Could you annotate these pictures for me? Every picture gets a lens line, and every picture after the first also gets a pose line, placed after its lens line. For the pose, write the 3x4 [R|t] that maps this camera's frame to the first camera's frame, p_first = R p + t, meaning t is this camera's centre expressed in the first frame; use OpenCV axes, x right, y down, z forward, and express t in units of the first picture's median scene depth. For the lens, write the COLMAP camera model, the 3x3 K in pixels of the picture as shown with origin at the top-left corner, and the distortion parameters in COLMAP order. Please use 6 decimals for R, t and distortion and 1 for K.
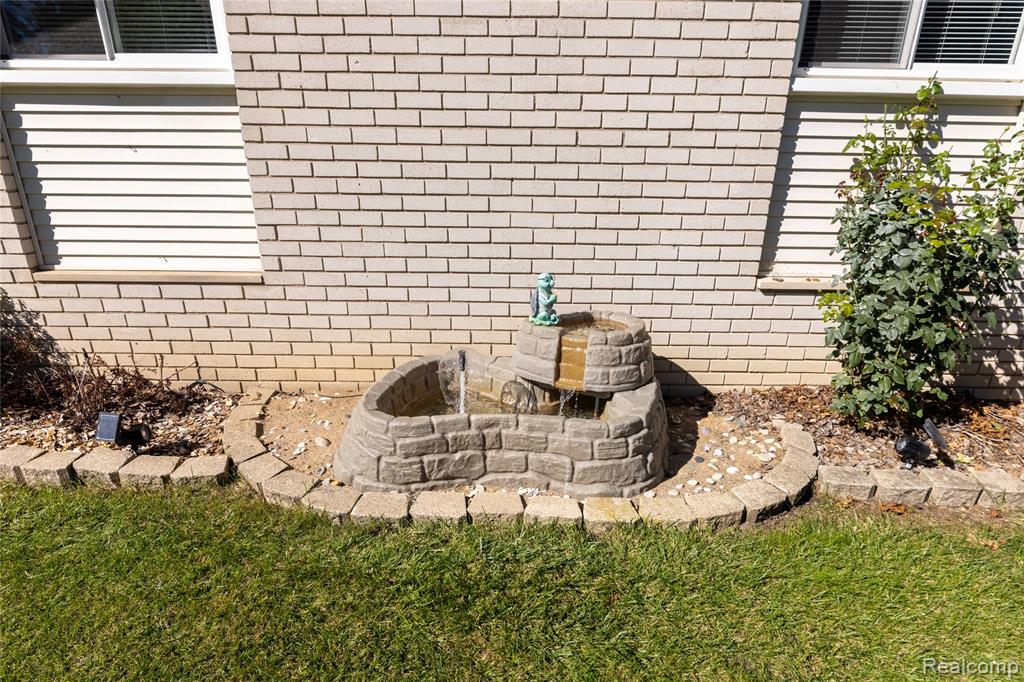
lens RADIAL K [[576.2, 0, 513.6], [0, 576.2, 385.1], [0, 0, 1]] dist [-0.001994, -0.000848]
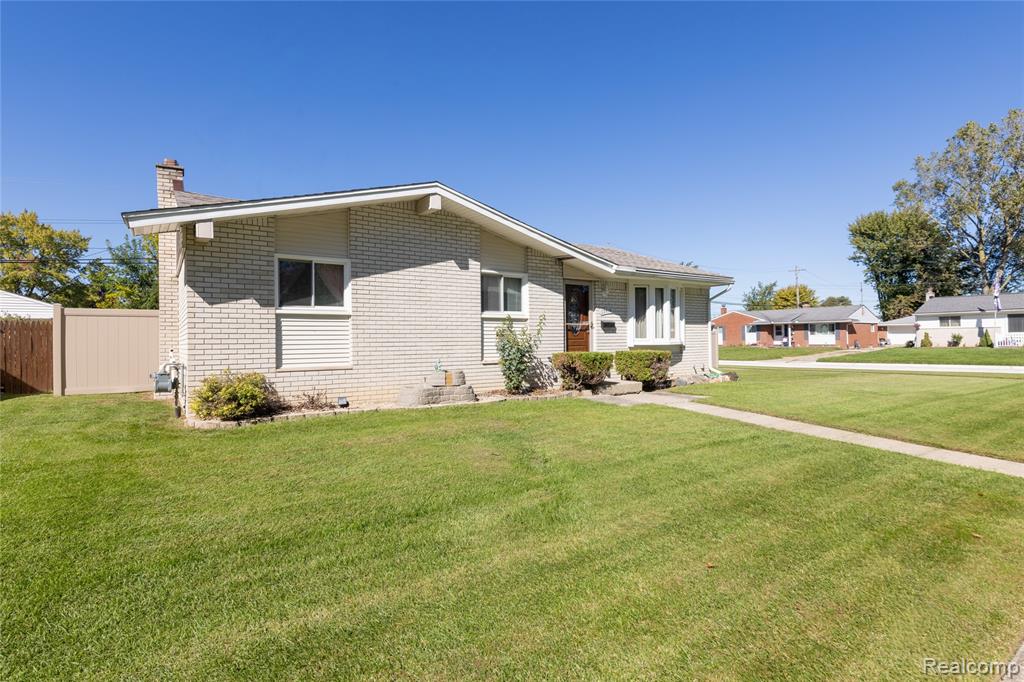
lens RADIAL K [[516.7, 0, 512.0], [0, 516.7, 341.0], [0, 0, 1]] dist [0.000769, -0.000525]
pose [[0.823998, -0.019810, 0.566246, -1.461591], [0.225811, 0.928071, -0.296131, 0.816623], [-0.519650, 0.371876, 0.769202, -1.944884]]
